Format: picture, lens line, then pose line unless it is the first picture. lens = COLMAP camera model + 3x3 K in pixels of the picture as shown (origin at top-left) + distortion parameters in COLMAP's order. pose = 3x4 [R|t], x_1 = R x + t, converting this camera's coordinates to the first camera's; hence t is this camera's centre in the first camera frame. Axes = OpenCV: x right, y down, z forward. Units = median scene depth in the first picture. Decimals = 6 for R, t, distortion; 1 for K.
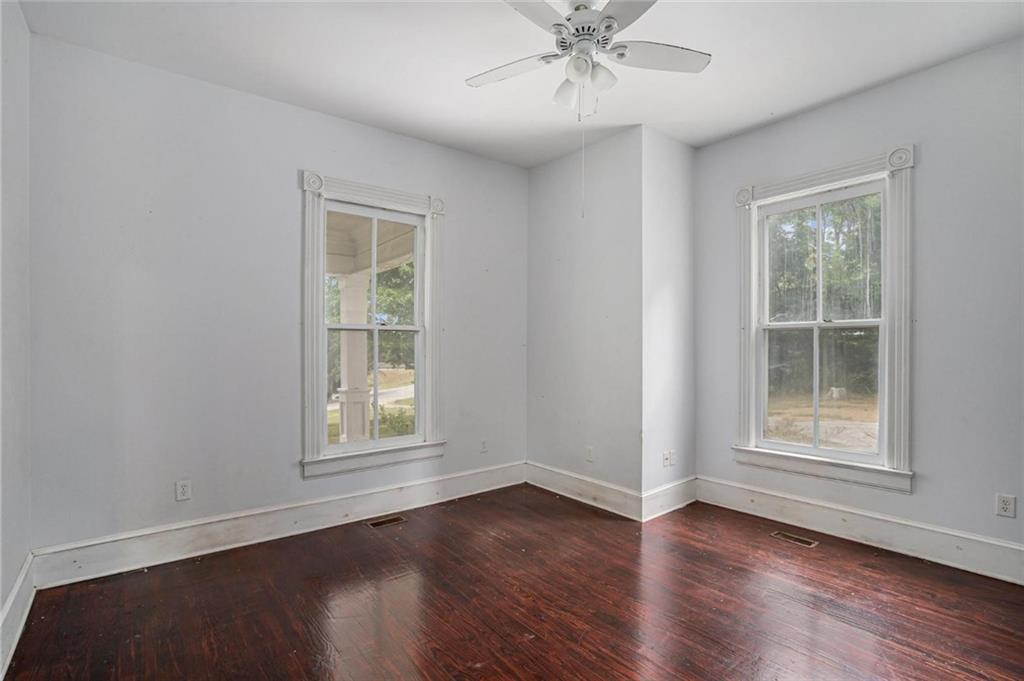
lens RADIAL K [[478.3, 0, 510.3], [0, 478.3, 350.8], [0, 0, 1]] dist [-0.072065, 0.029747]
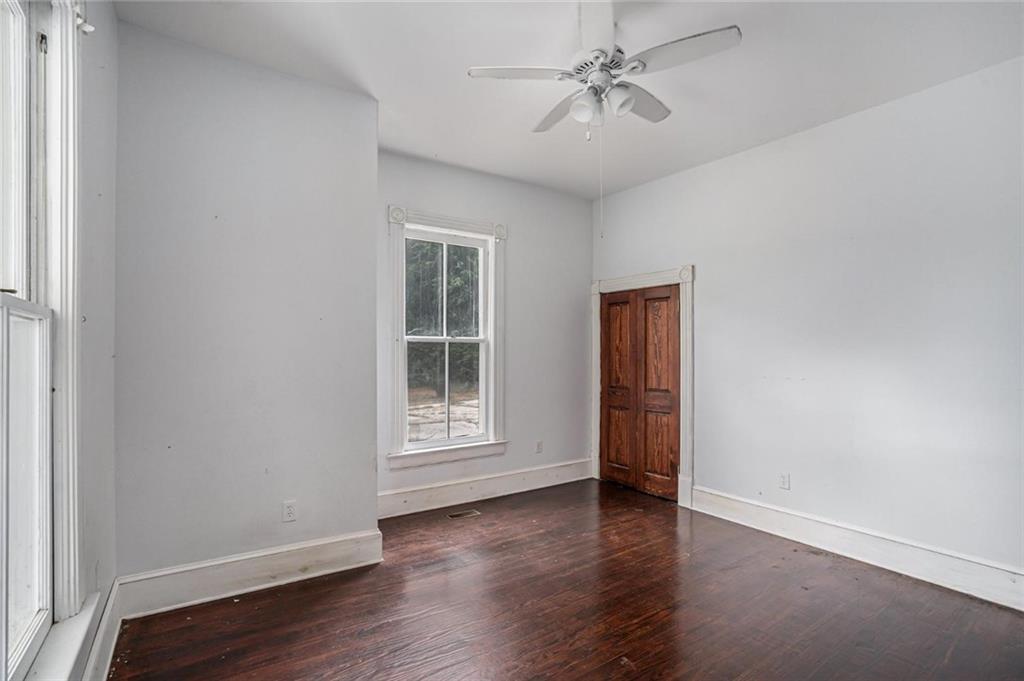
lens RADIAL K [[478.3, 0, 510.3], [0, 478.3, 350.8], [0, 0, 1]] dist [-0.072065, 0.029747]
pose [[0.072695, 0.009553, 0.997308, -0.597081], [0.008391, 0.999913, -0.010189, -0.011841], [-0.997319, 0.009109, 0.072608, 0.740905]]
